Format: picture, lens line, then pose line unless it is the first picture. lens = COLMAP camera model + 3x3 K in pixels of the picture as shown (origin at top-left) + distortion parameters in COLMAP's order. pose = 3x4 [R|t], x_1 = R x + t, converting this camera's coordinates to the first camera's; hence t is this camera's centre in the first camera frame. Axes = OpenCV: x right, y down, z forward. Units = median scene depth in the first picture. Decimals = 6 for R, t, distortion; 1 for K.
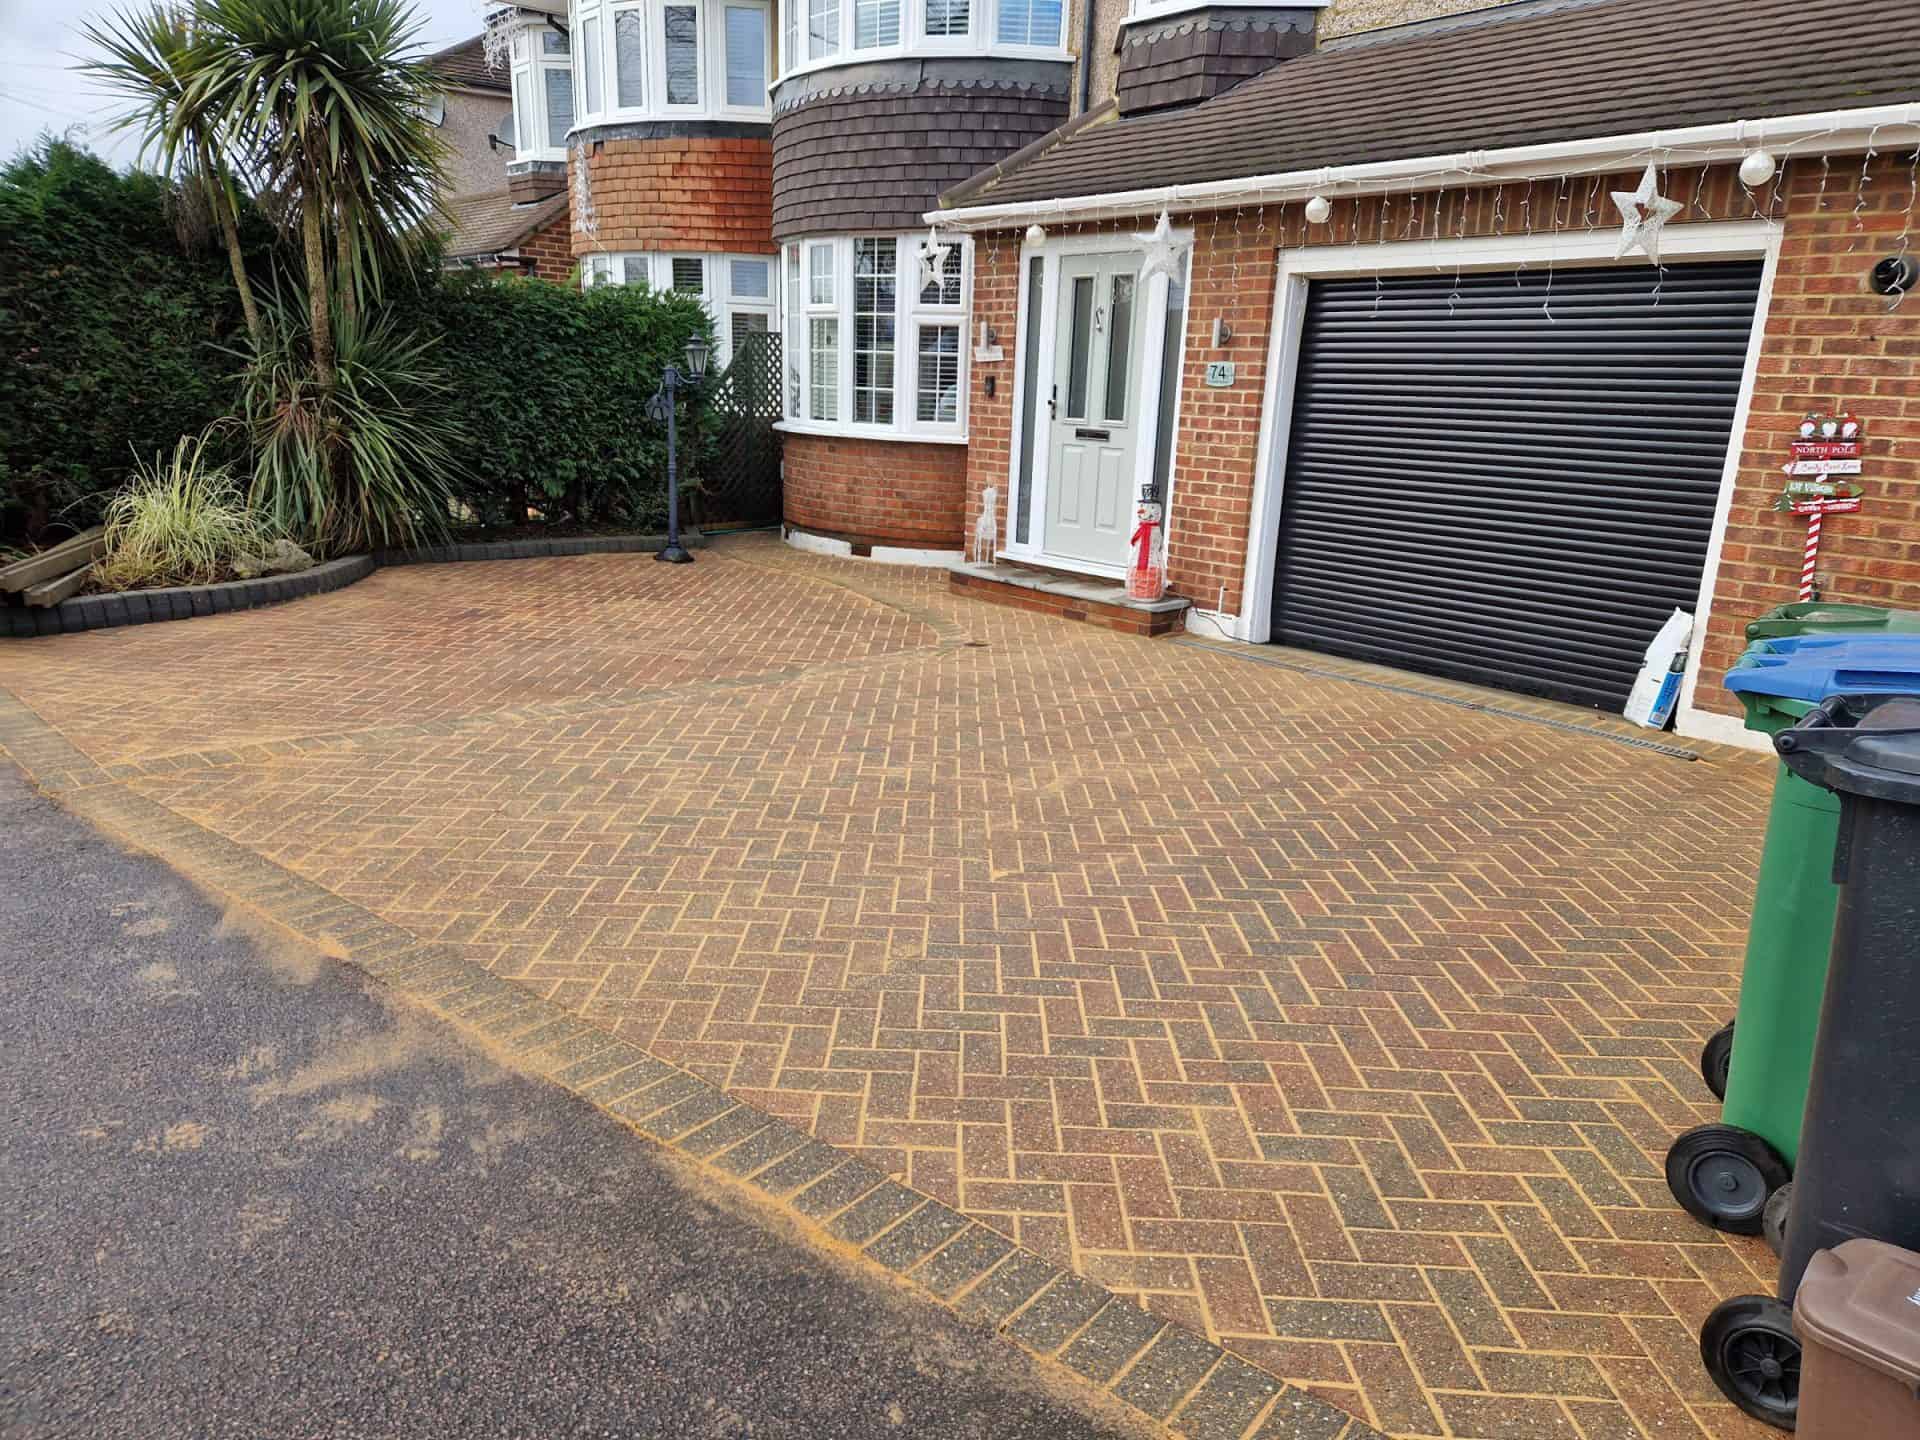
lens RADIAL K [[1193.8, 0, 953.3], [0, 1193.8, 719.7], [0, 0, 1]] dist [0.062765, -0.057039]
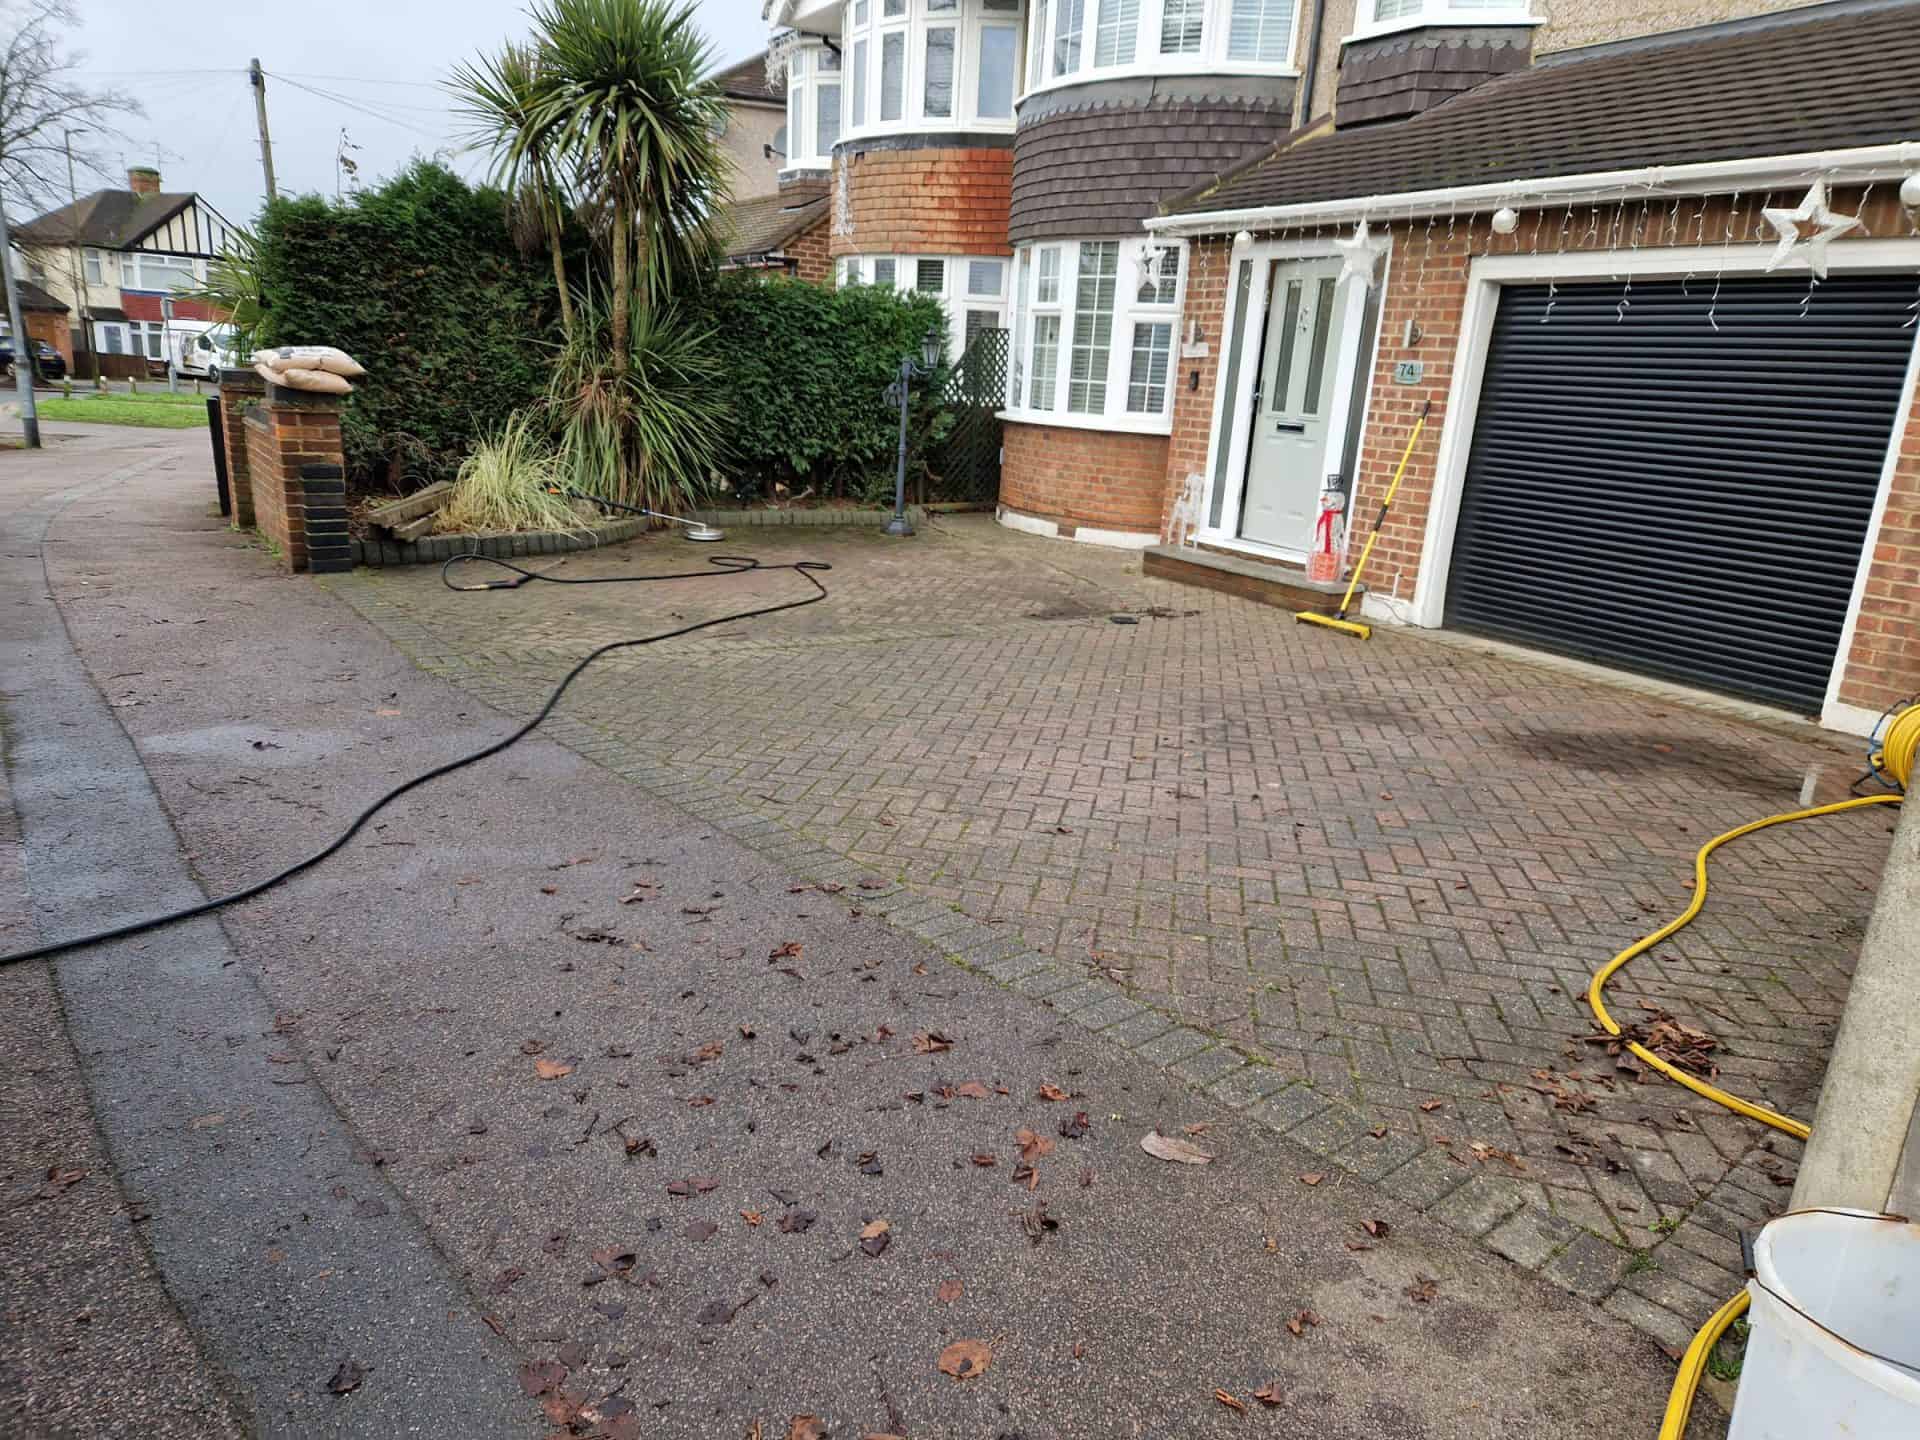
lens RADIAL K [[1193.8, 0, 953.3], [0, 1193.8, 719.7], [0, 0, 1]] dist [0.062765, -0.057039]
pose [[0.981951, 0.071155, -0.175241, 0.028987], [-0.070498, 0.997462, 0.009978, 0.029770], [0.175506, 0.002557, 0.984475, -0.097616]]
